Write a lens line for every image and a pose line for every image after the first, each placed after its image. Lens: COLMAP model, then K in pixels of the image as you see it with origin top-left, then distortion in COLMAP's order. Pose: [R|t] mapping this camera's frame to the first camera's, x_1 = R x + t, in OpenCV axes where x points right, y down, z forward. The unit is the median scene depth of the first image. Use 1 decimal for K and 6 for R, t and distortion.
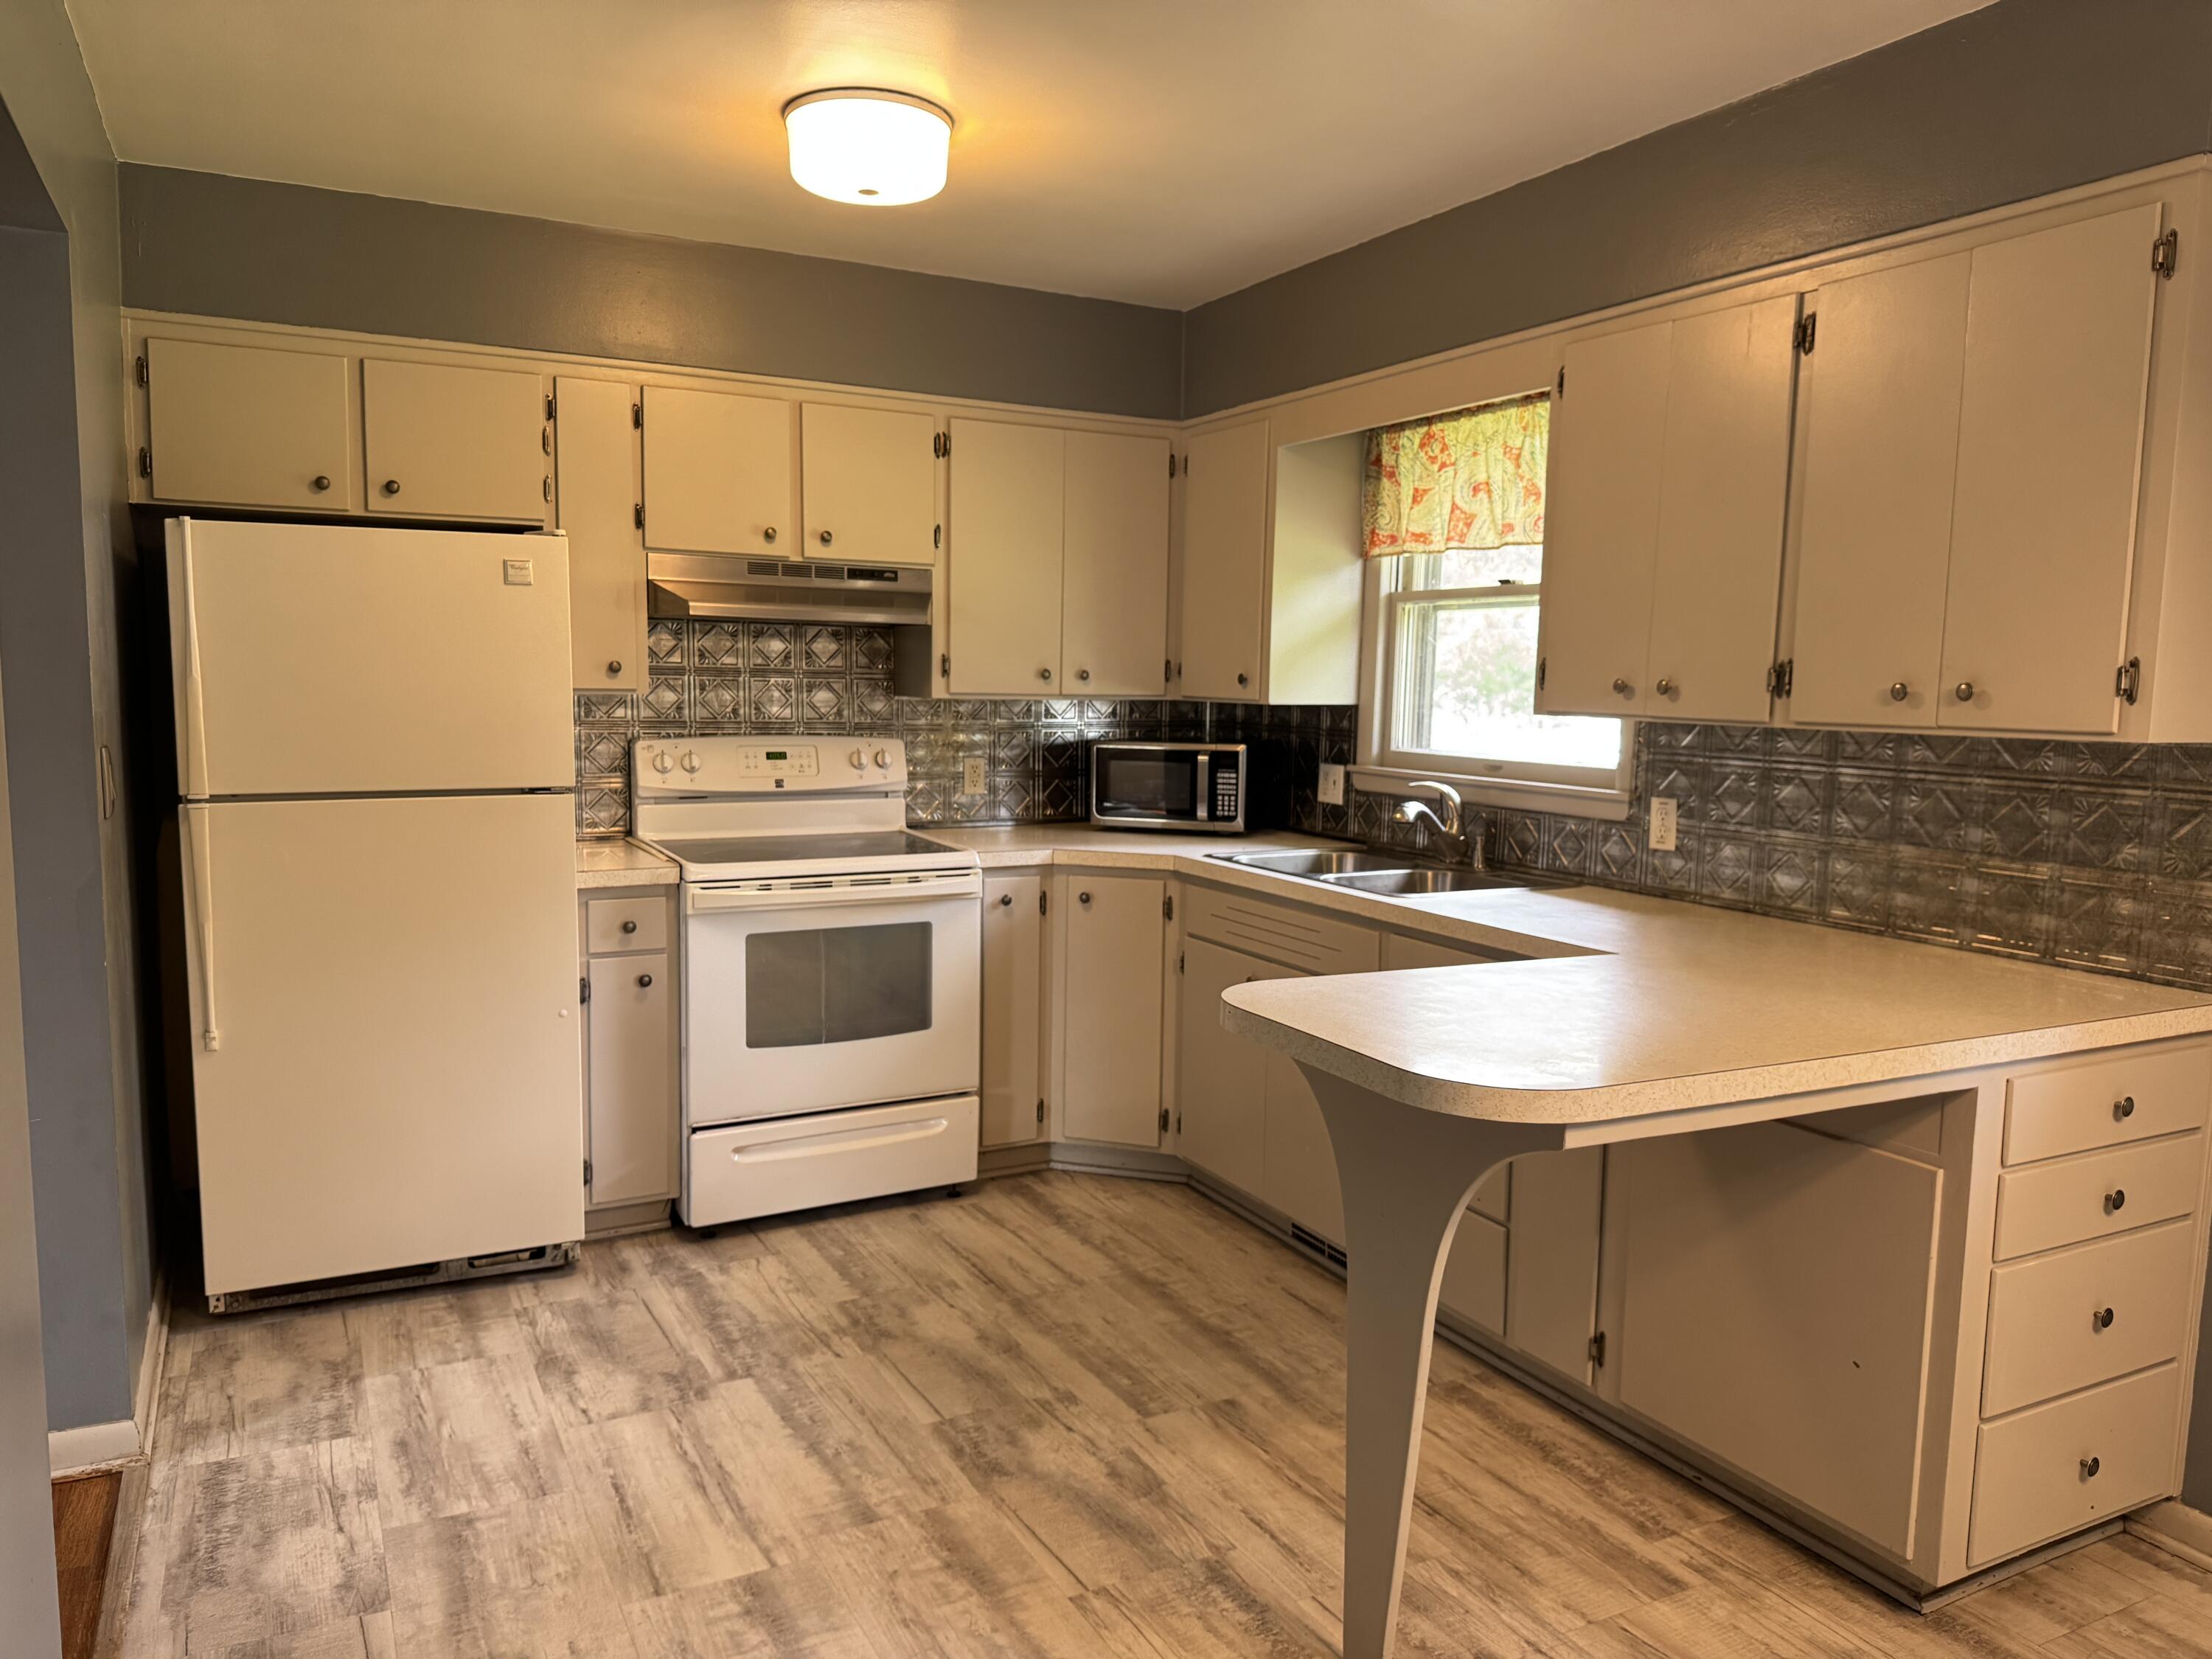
lens RADIAL K [[1530.8, 0, 1110.2], [0, 1530.8, 846.0], [0, 0, 1]] dist [0.098432, -0.150169]
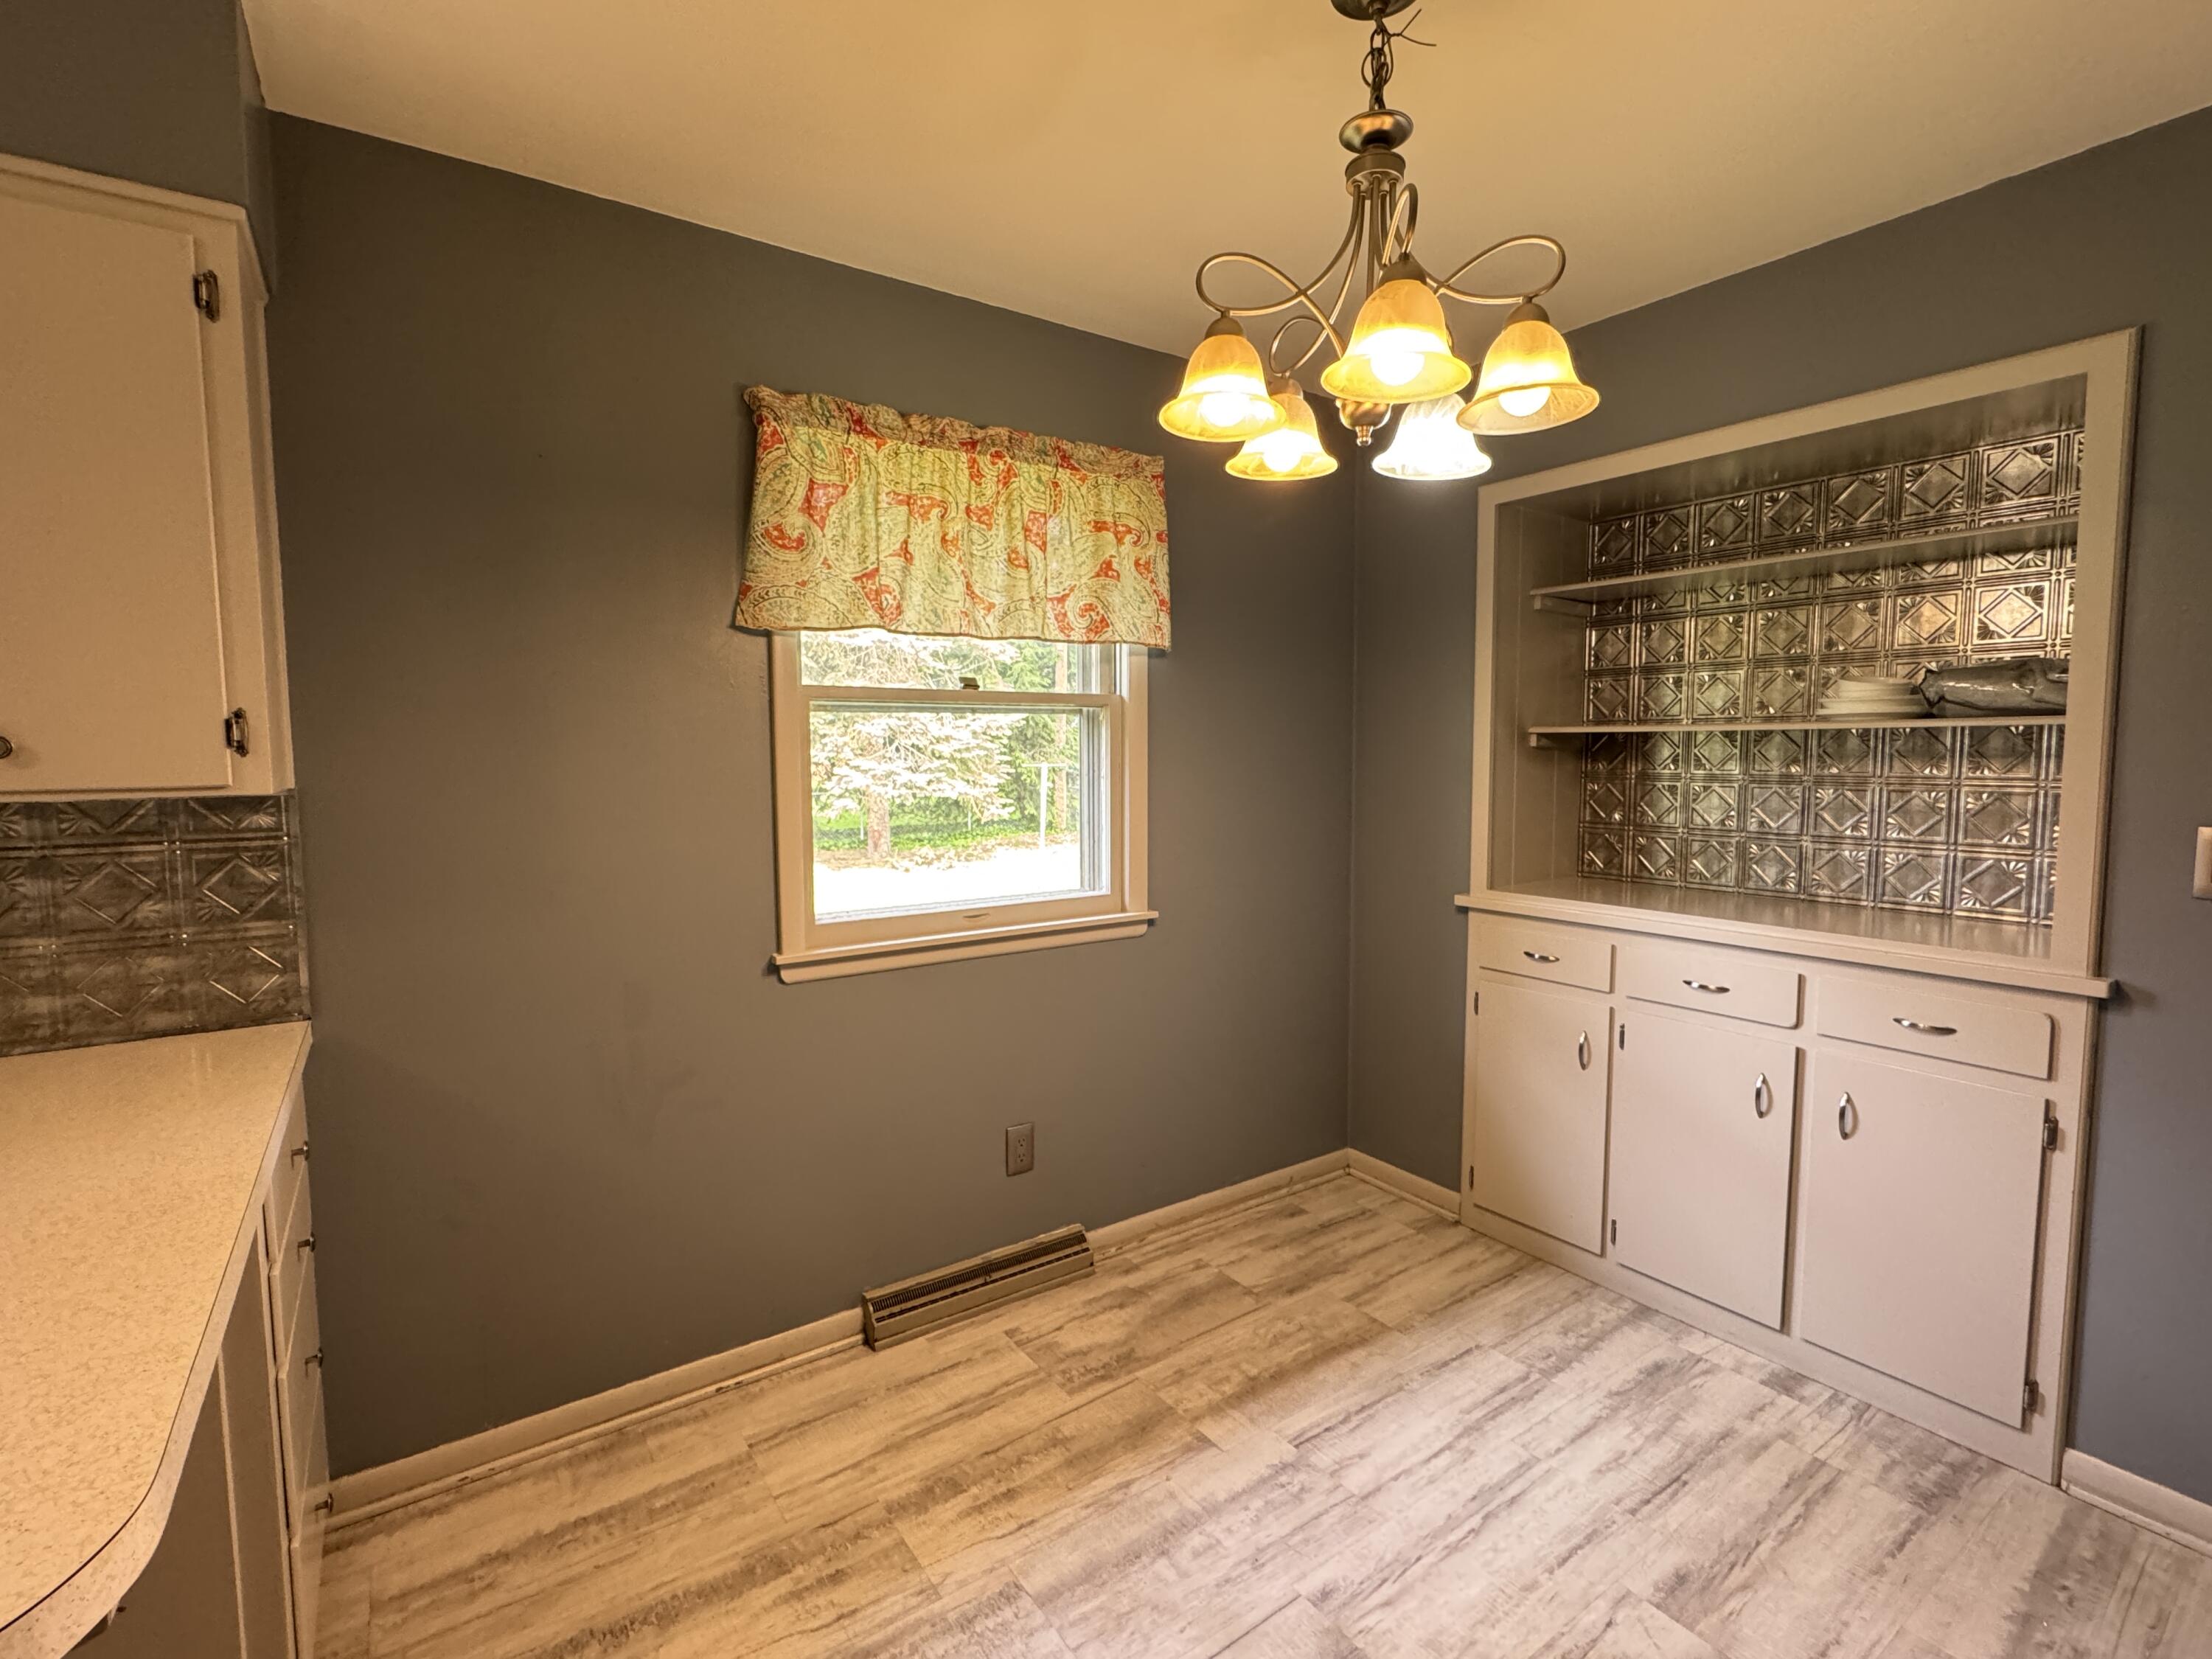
lens RADIAL K [[1020.3, 0, 1106.0], [0, 1020.3, 829.5], [0, 0, 1]] dist [0.000255, -0.000020]
pose [[-0.120762, -0.093411, 0.988277, -0.045855], [0.113061, 0.987790, 0.107181, -0.047735], [-0.986222, 0.124679, -0.108727, 0.483851]]
